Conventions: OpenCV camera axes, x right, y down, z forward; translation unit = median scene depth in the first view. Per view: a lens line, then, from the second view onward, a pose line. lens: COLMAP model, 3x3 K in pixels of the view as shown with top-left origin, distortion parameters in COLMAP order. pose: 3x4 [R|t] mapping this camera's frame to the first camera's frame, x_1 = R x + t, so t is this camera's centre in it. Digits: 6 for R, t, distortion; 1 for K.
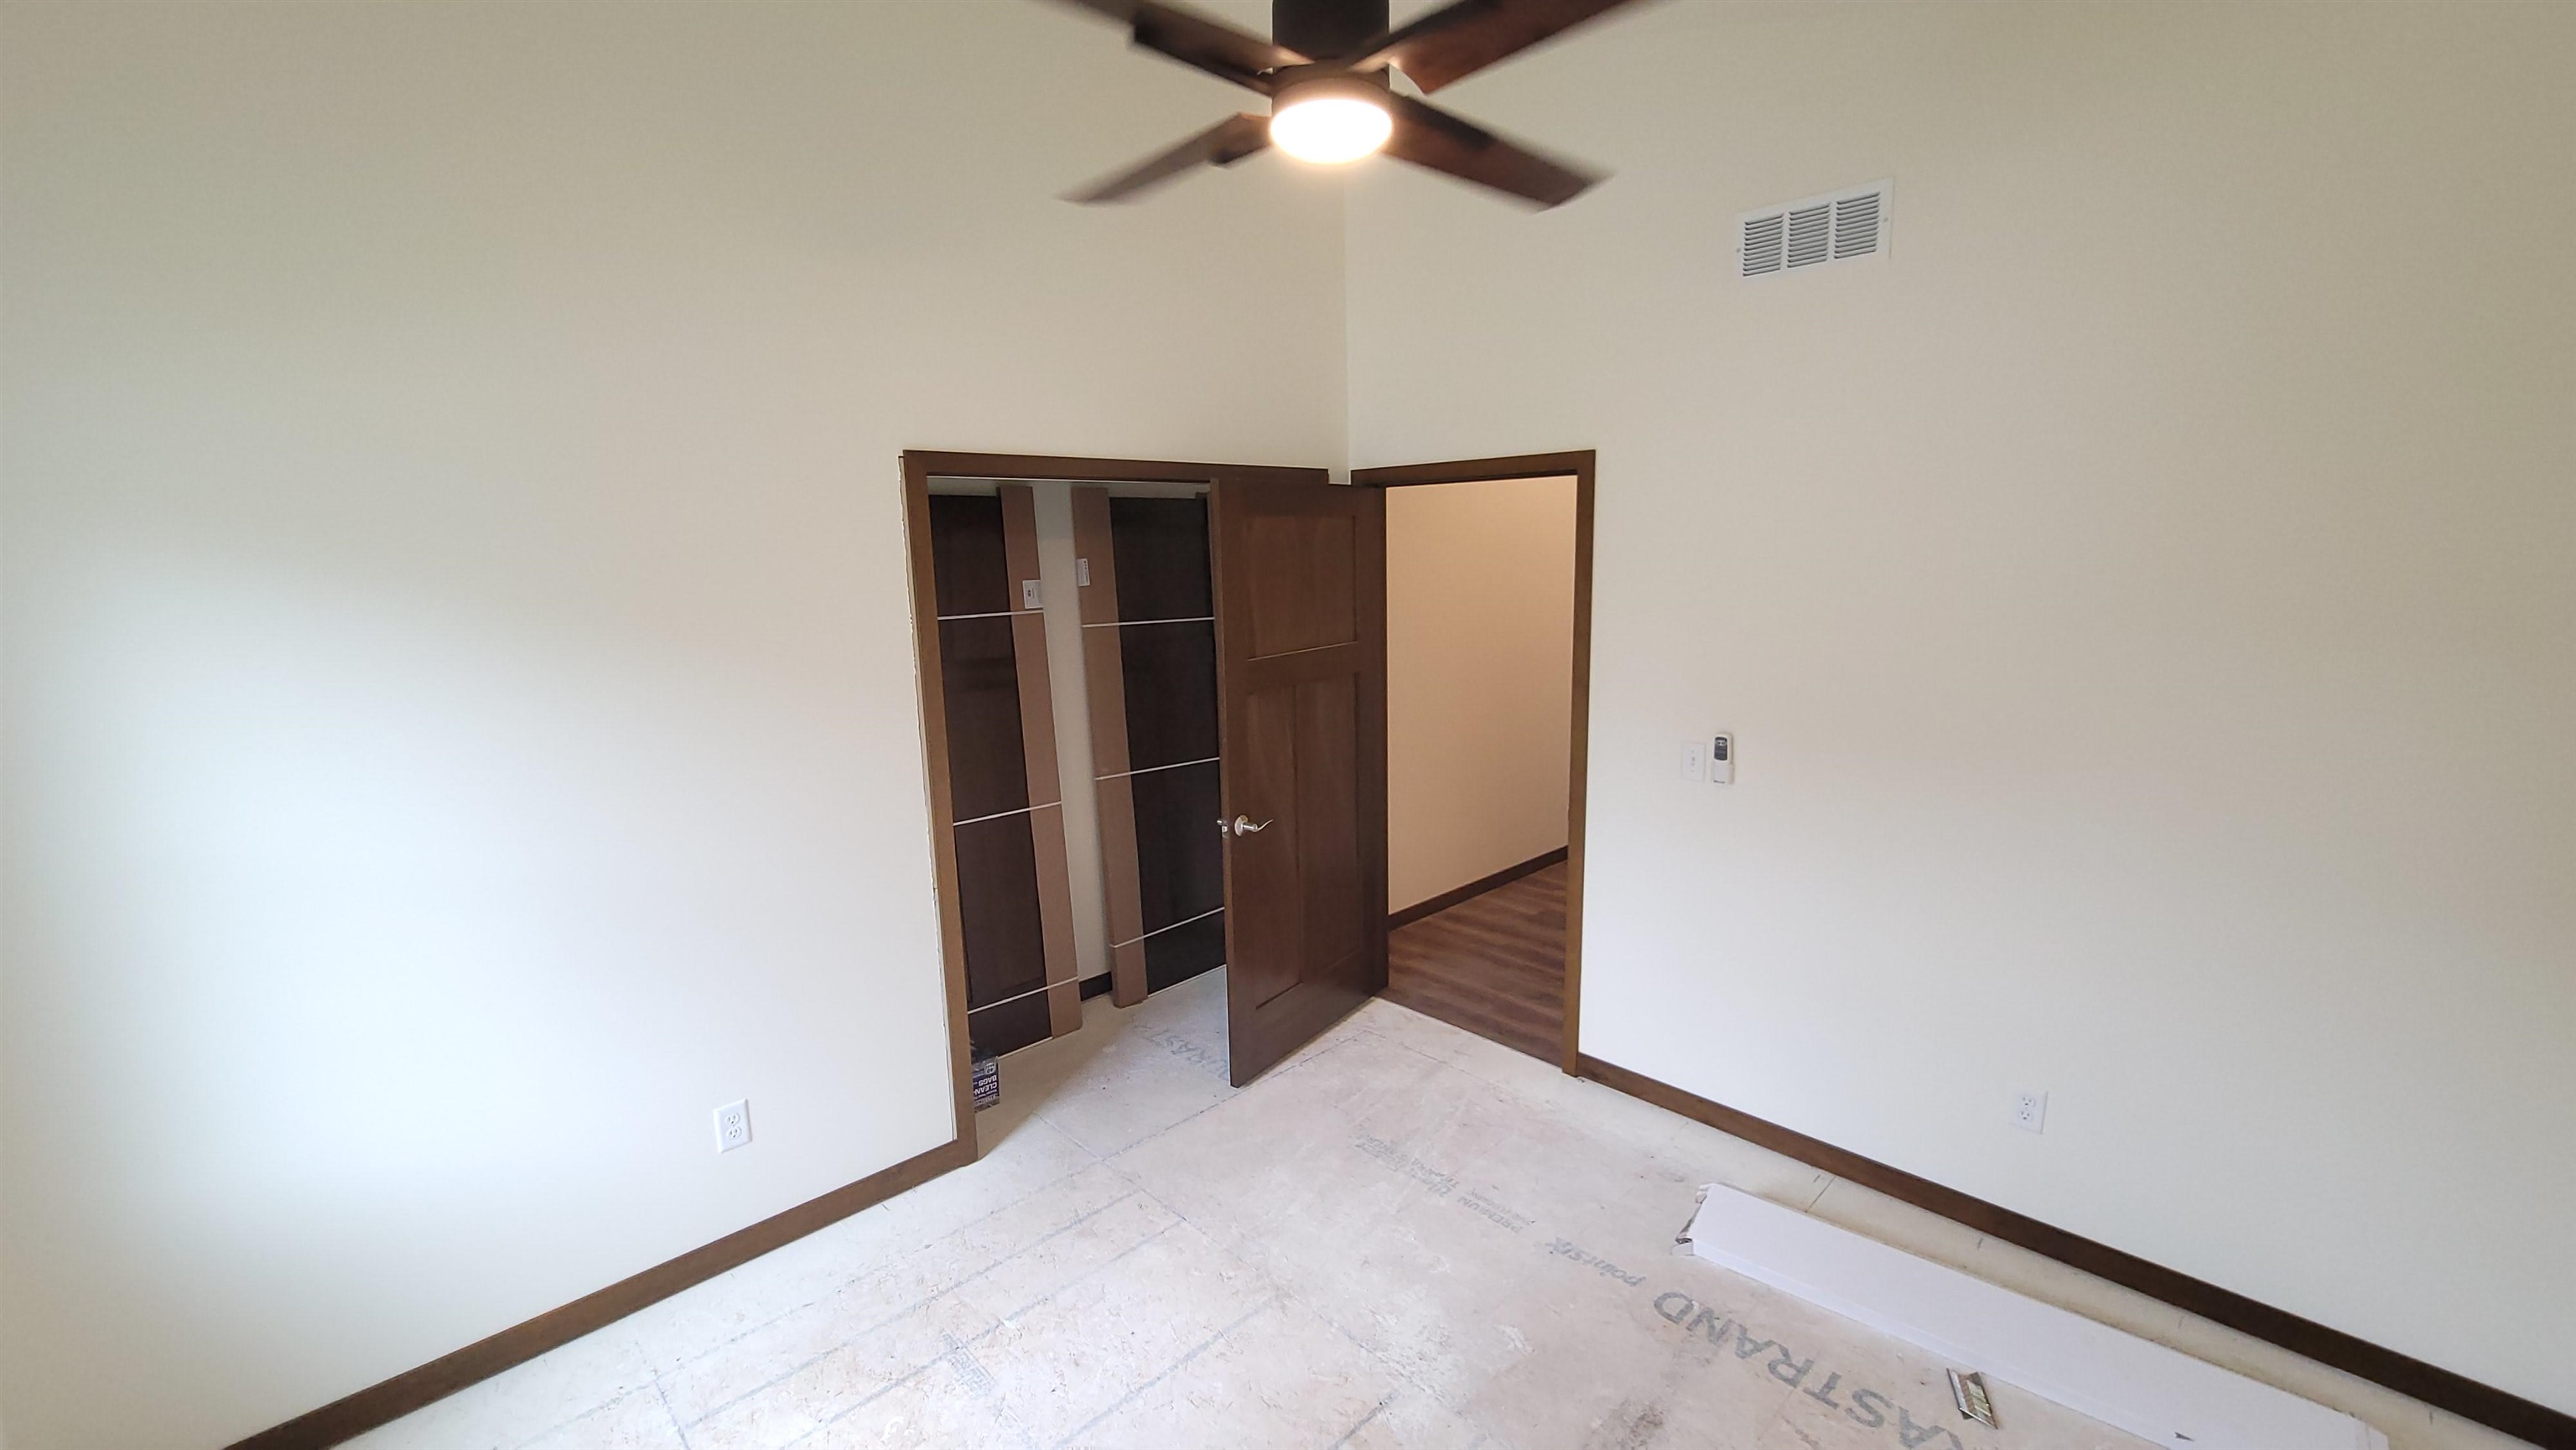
lens RADIAL K [[1059.5, 0, 1294.0], [0, 1059.5, 714.3], [0, 0, 1]] dist [-0.002580, -0.000017]
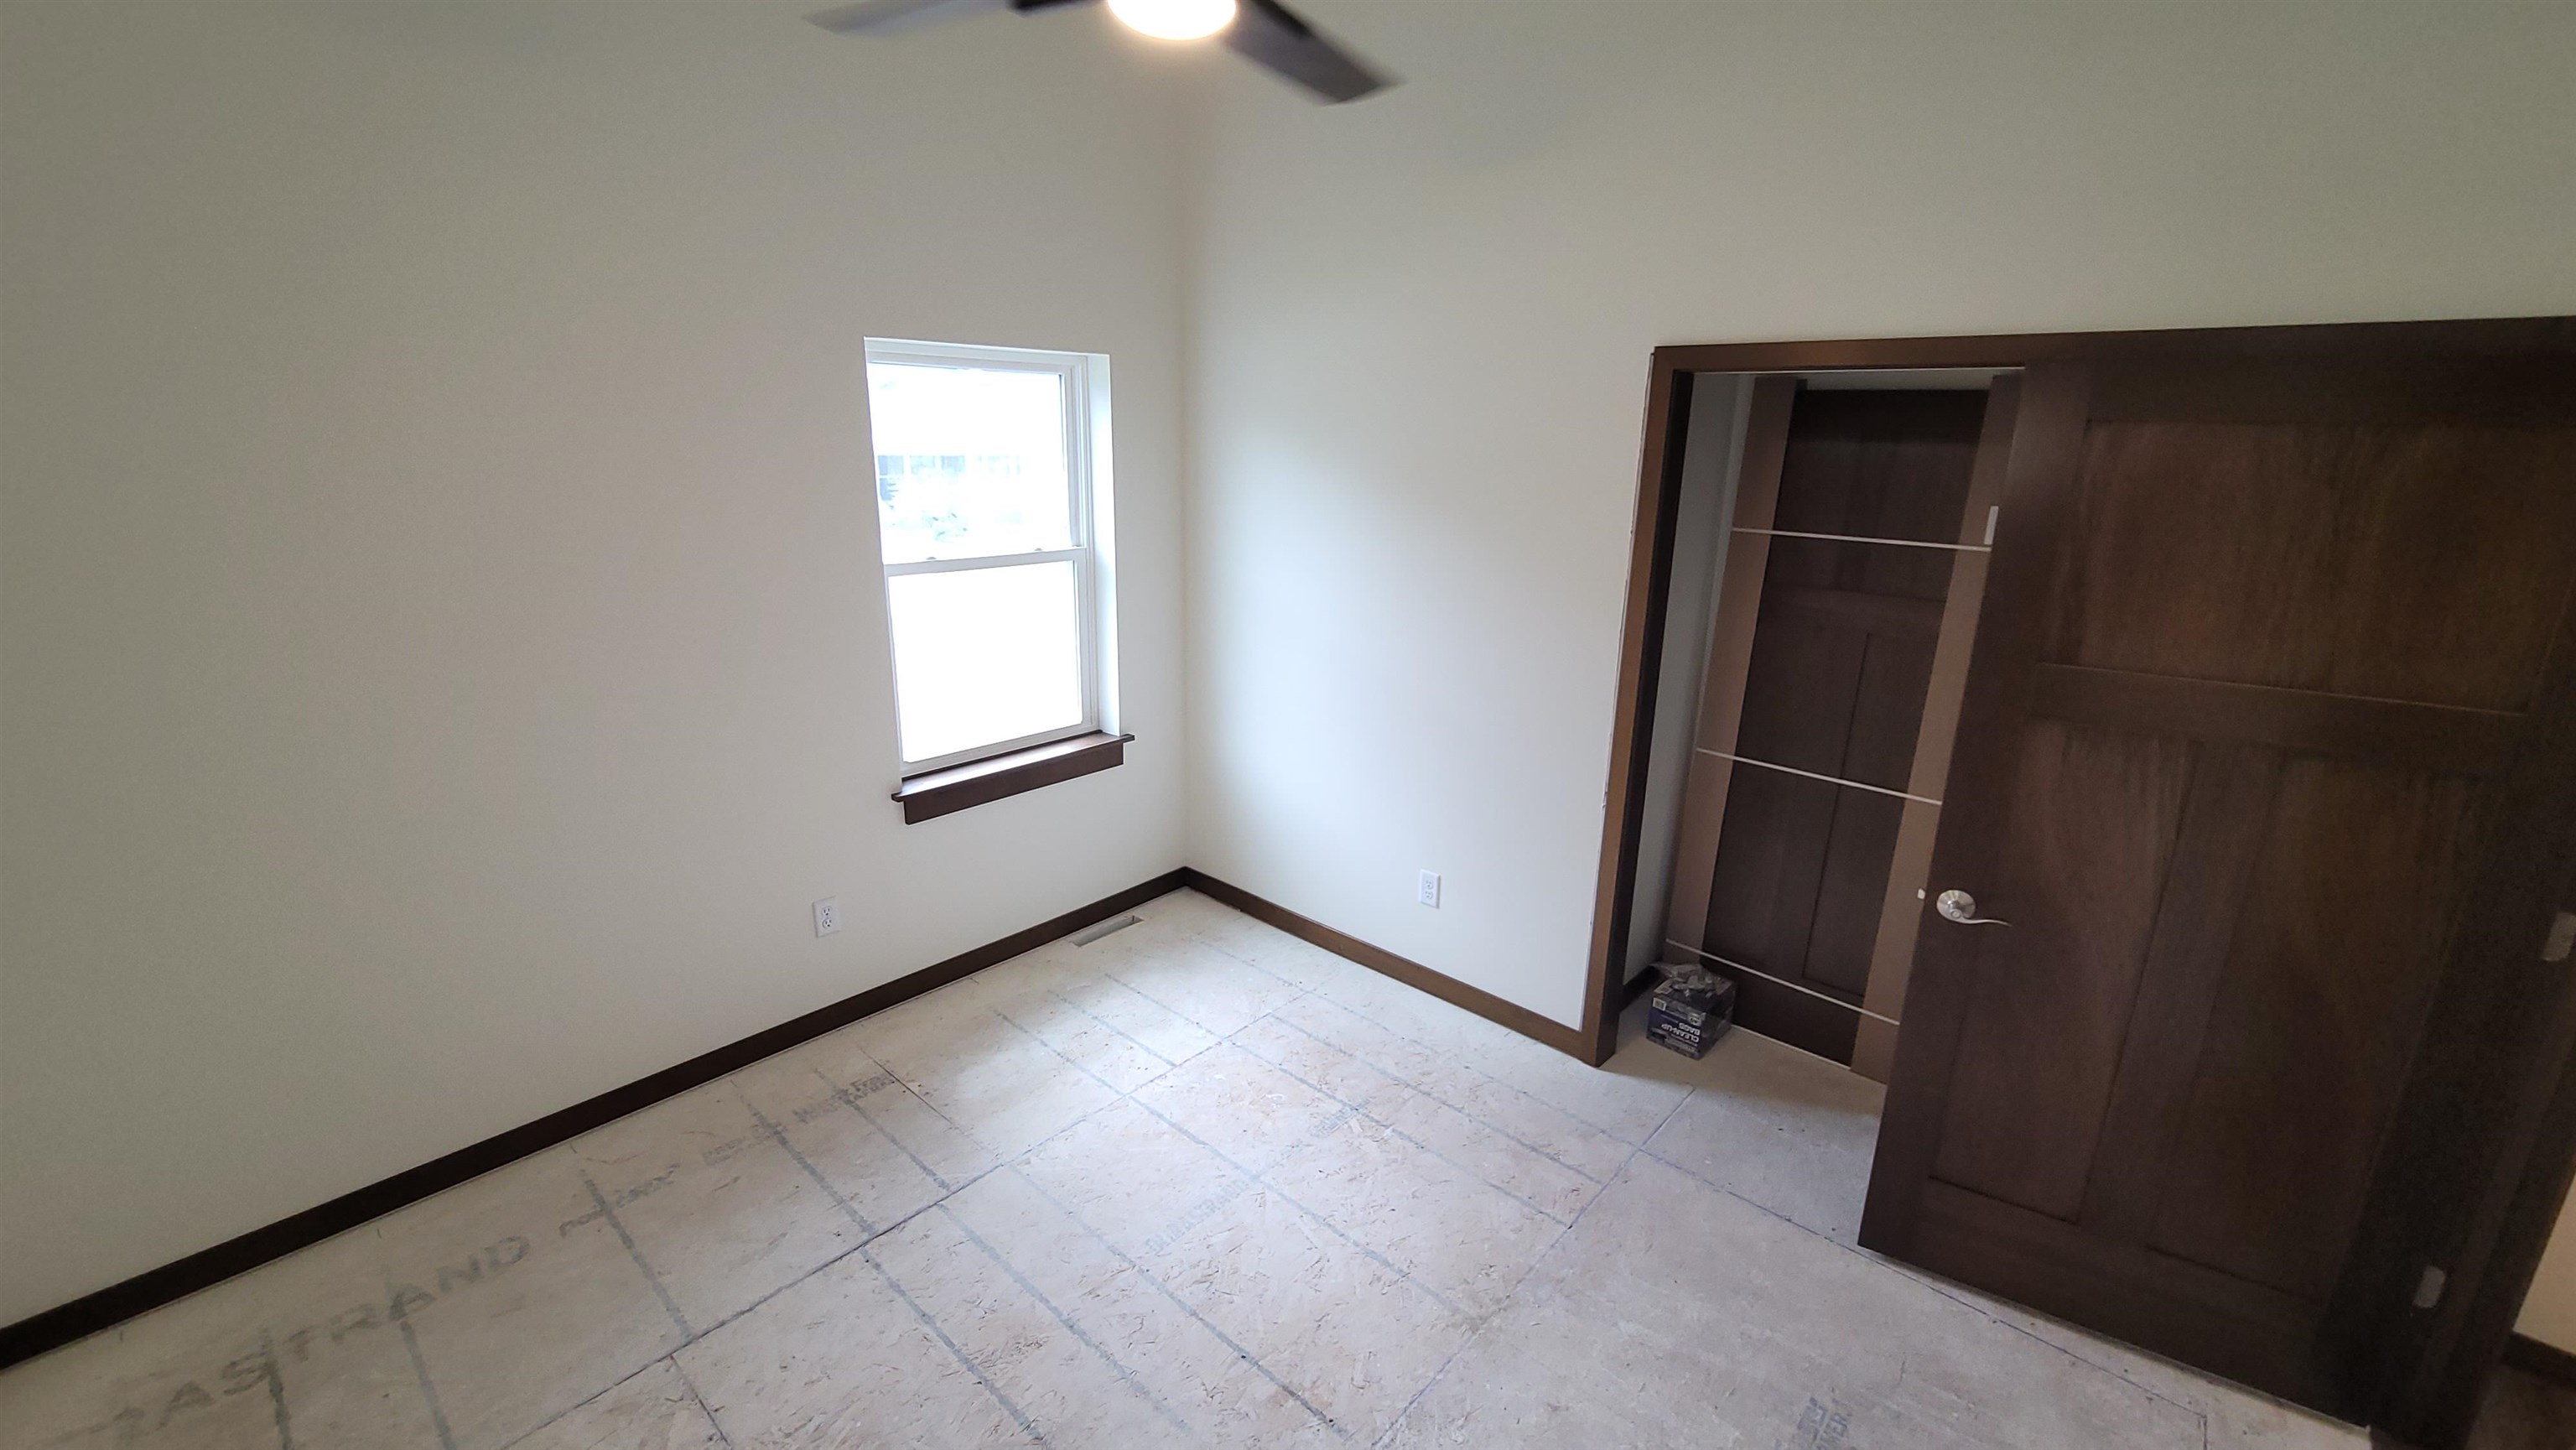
lens RADIAL K [[1059.5, 0, 1293.1], [0, 1059.5, 720.6], [0, 0, 1]] dist [-0.002580, -0.000017]
pose [[0.077796, 0.286125, -0.955029, 0.573426], [-0.190554, 0.944539, 0.267460, -0.110829], [0.978589, 0.161178, 0.128003, 0.561489]]
